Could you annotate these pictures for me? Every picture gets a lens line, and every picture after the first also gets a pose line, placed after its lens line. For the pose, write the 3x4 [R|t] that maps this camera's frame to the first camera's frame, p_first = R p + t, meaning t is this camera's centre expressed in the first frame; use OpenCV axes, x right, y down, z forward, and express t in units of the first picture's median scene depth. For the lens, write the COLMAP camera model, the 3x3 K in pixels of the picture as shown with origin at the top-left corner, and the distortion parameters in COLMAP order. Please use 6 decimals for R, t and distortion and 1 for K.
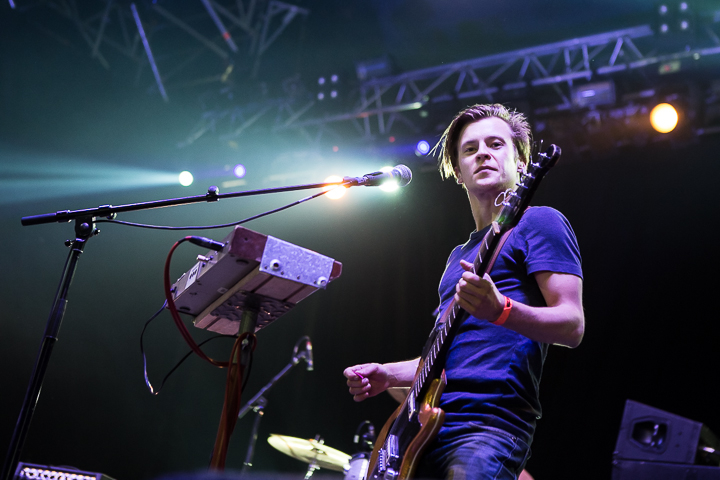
lens RADIAL K [[1169.0, 0, 401.9], [0, 1169.0, 194.2], [0, 0, 1]] dist [-0.003054, 0.000000]
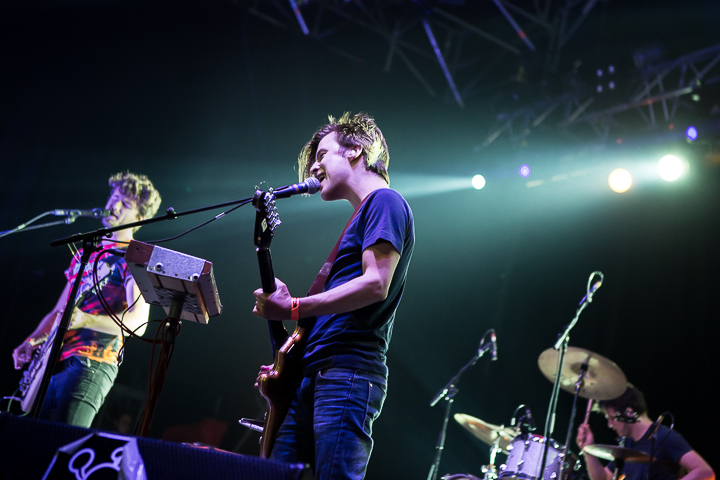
lens RADIAL K [[1253.1, 0, 405.6], [0, 1253.1, 224.3], [0, 0, 1]] dist [0.042242, 0.000000]
pose [[0.939877, -0.062853, -0.335681, 0.127470], [0.072034, 0.997290, 0.014954, 0.002221], [0.333831, -0.038235, 0.941857, -0.051272]]
